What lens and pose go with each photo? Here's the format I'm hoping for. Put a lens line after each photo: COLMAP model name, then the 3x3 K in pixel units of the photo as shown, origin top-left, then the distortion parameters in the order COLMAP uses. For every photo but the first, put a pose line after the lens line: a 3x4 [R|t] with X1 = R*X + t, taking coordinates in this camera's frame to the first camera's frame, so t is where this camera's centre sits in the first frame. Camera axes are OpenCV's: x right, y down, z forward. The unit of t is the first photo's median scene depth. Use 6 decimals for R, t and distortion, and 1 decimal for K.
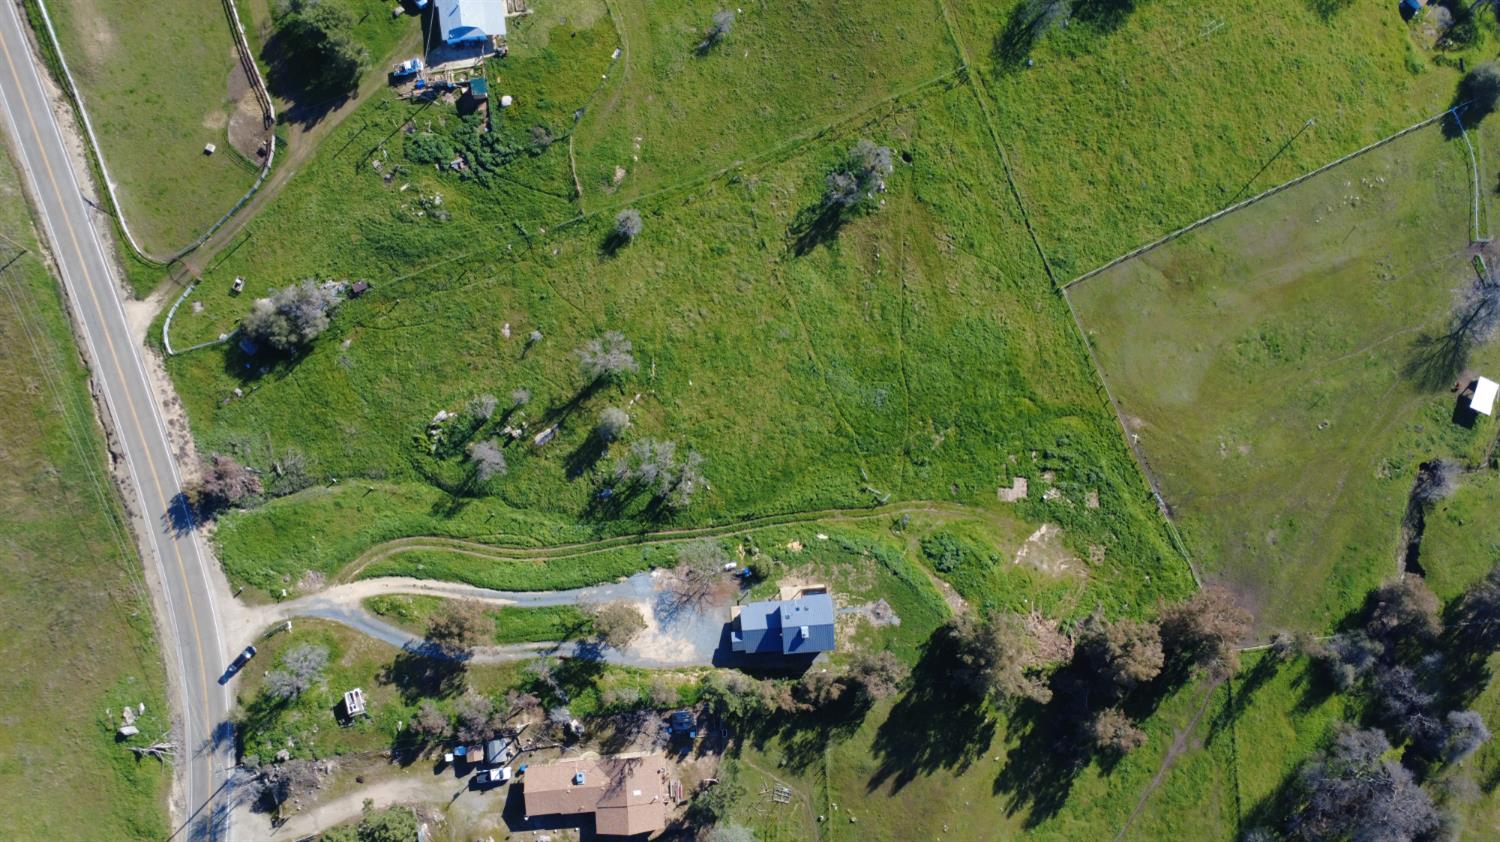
lens RADIAL K [[1129.1, 0, 753.2], [0, 1129.1, 426.5], [0, 0, 1]] dist [0.005397, -0.008150]
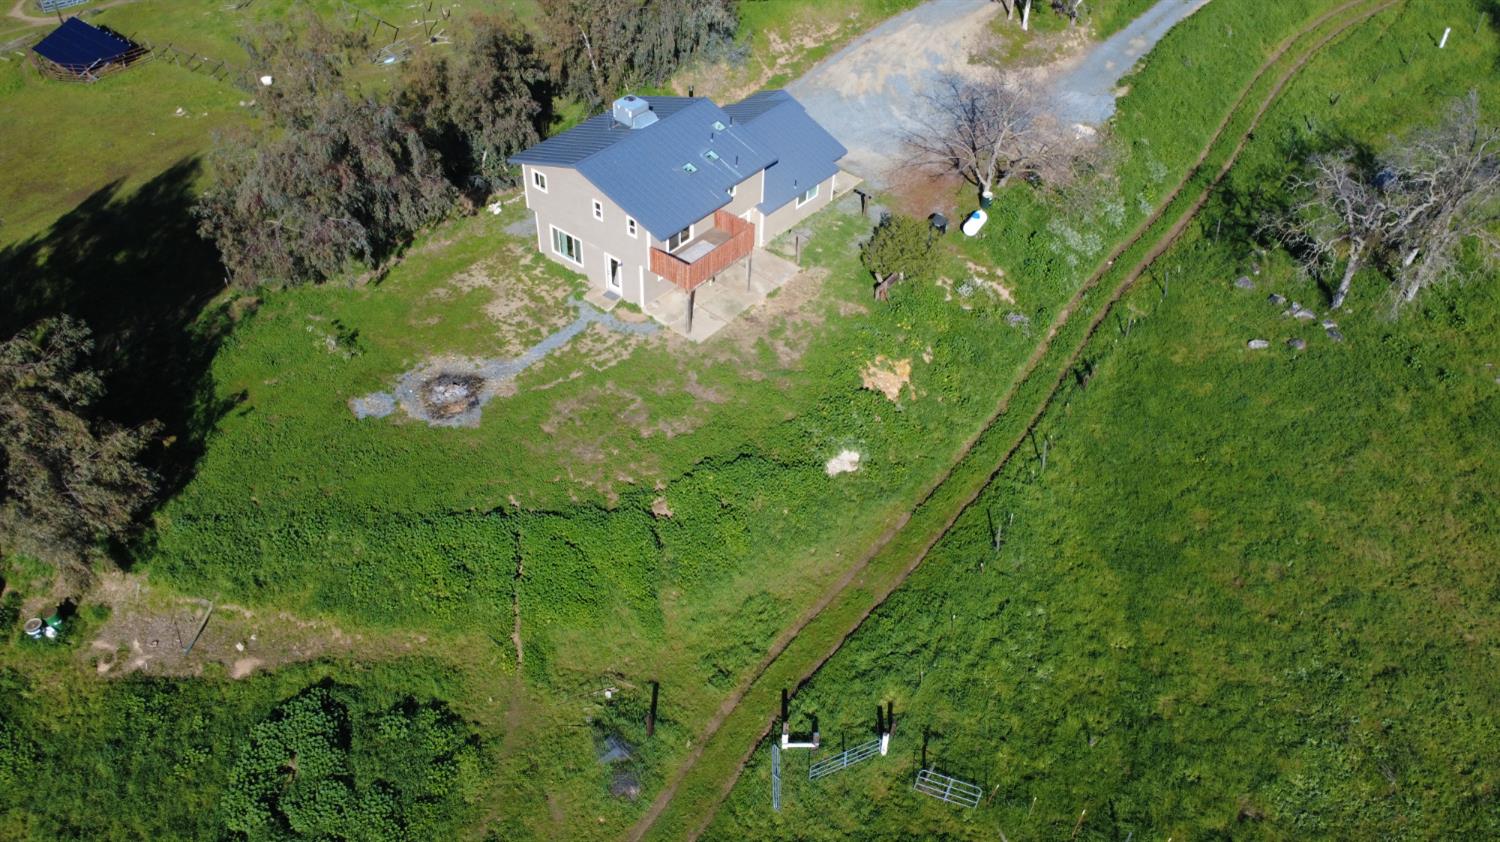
lens RADIAL K [[1129.1, 0, 753.2], [0, 1129.1, 426.5], [0, 0, 1]] dist [0.005397, -0.008150]
pose [[-0.685944, 0.448400, -0.573078, 0.206555], [-0.722565, -0.326752, 0.609207, -0.028790], [0.085914, 0.831968, 0.548132, 0.874138]]
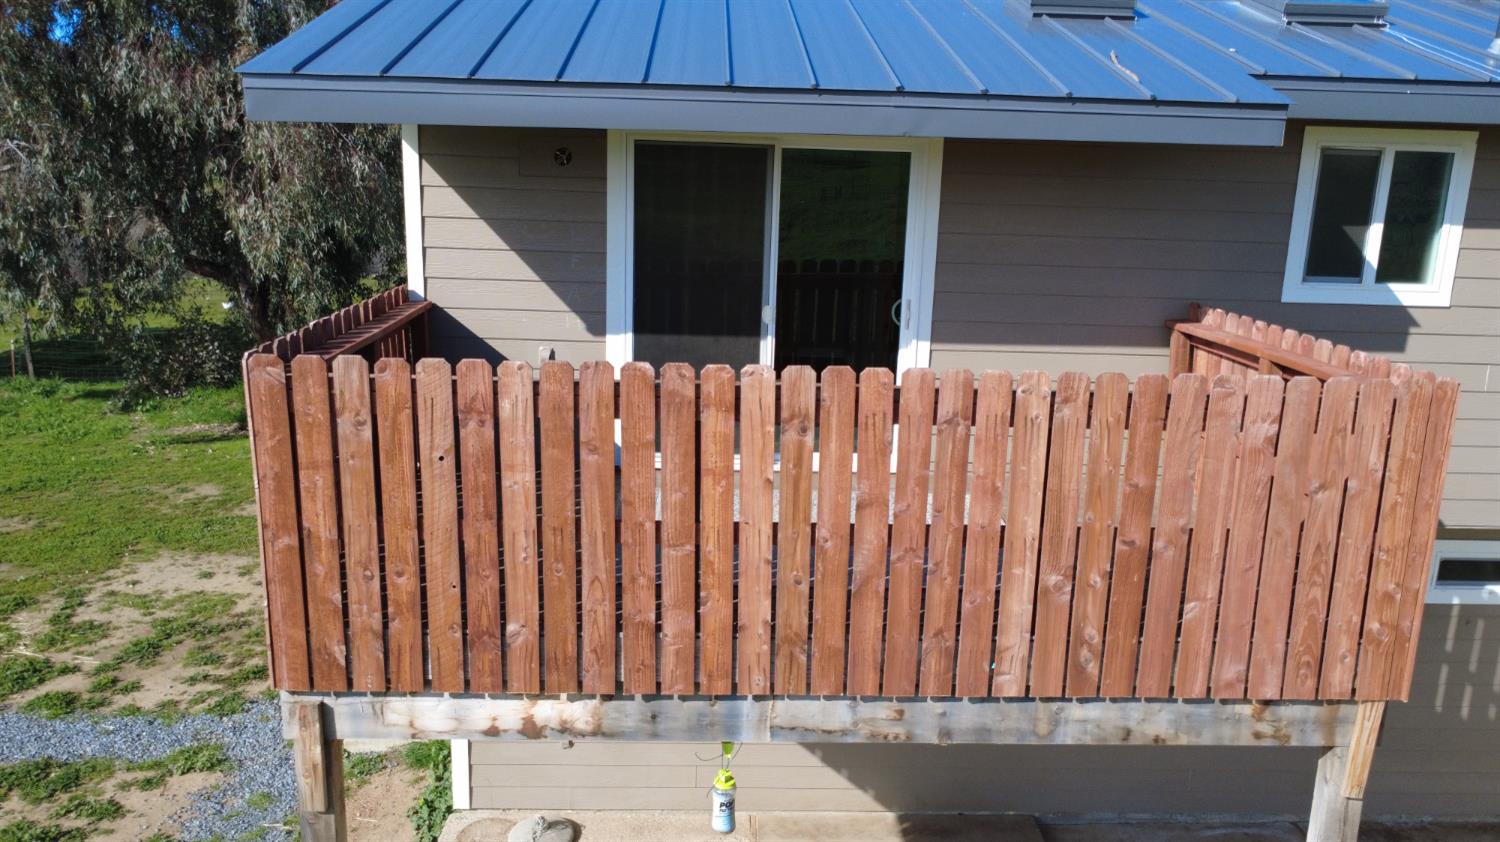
lens RADIAL K [[1129.1, 0, 753.2], [0, 1129.1, 426.5], [0, 0, 1]] dist [0.005397, -0.008150]
pose [[-0.997716, -0.063345, 0.023437, 0.053647], [0.025688, -0.034962, 0.999058, 0.118780], [-0.062466, 0.997379, 0.036509, 0.976099]]
